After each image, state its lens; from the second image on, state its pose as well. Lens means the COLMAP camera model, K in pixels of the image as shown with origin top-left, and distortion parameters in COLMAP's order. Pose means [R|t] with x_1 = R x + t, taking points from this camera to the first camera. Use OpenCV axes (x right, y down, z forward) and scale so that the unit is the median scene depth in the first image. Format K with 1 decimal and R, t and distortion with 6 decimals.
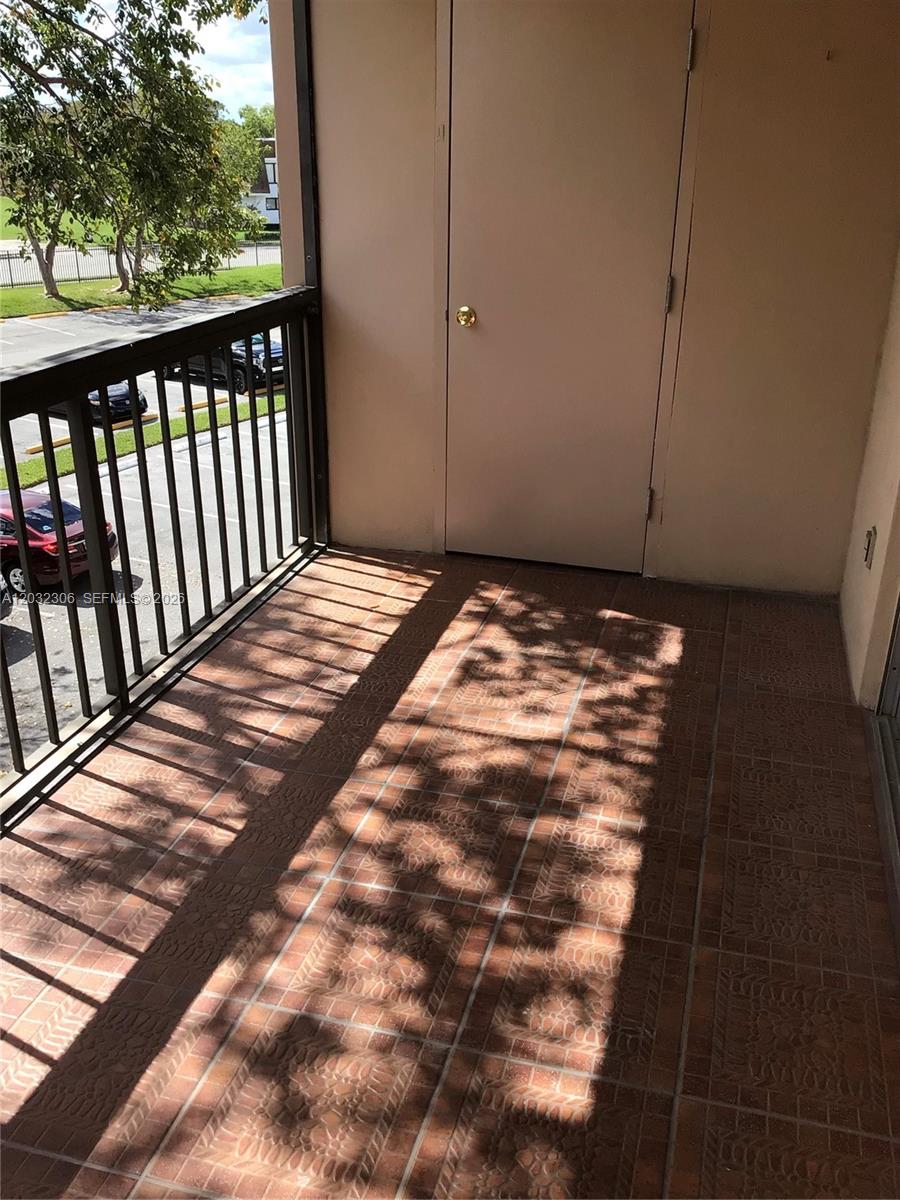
lens RADIAL K [[1078.6, 0, 450.0], [0, 1078.6, 600.0], [0, 0, 1]] dist [0.080571, -0.163693]
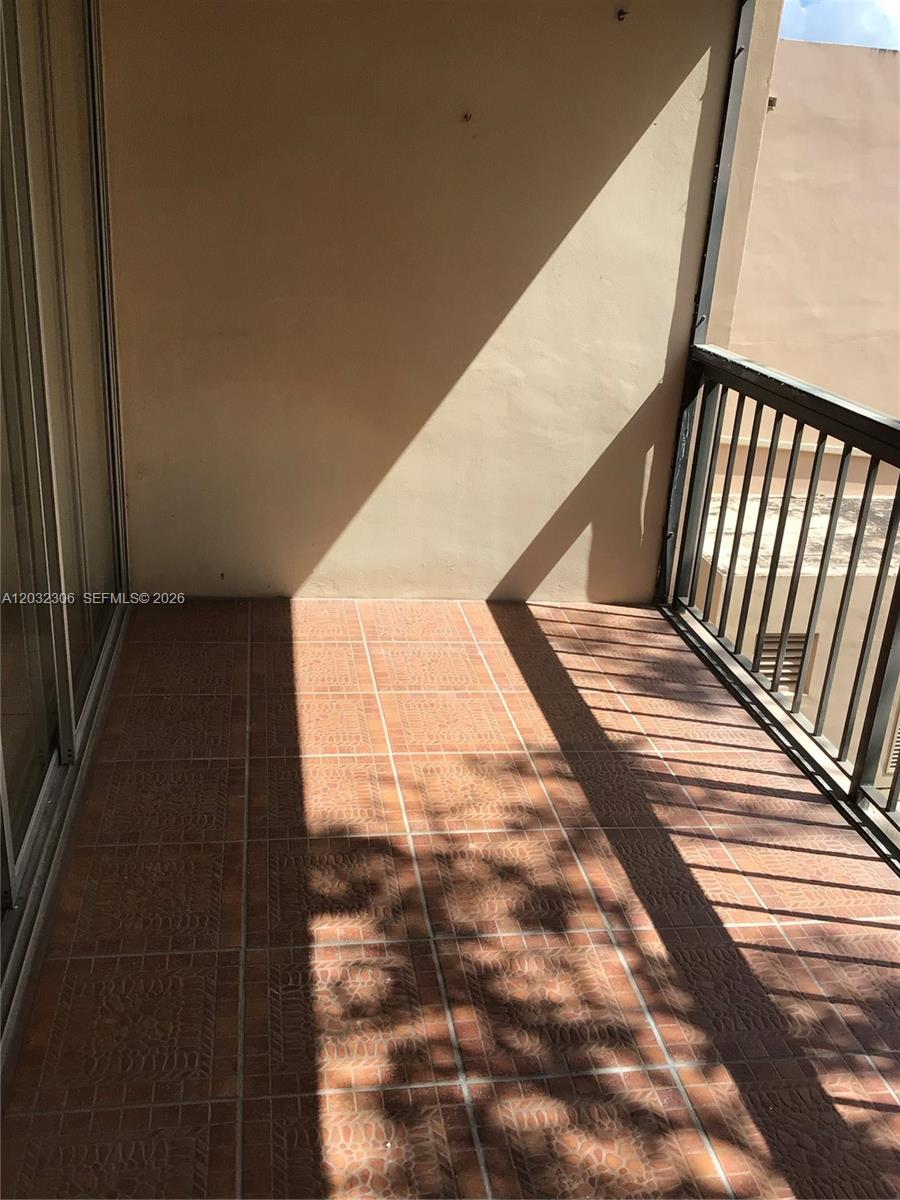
lens RADIAL K [[1078.6, 0, 450.0], [0, 1078.6, 600.0], [0, 0, 1]] dist [0.080571, -0.163693]
pose [[-0.904715, 0.091593, -0.416055, 0.415483], [-0.219869, 0.736108, 0.640158, -0.586235], [0.364895, 0.670639, -0.645829, 1.418052]]
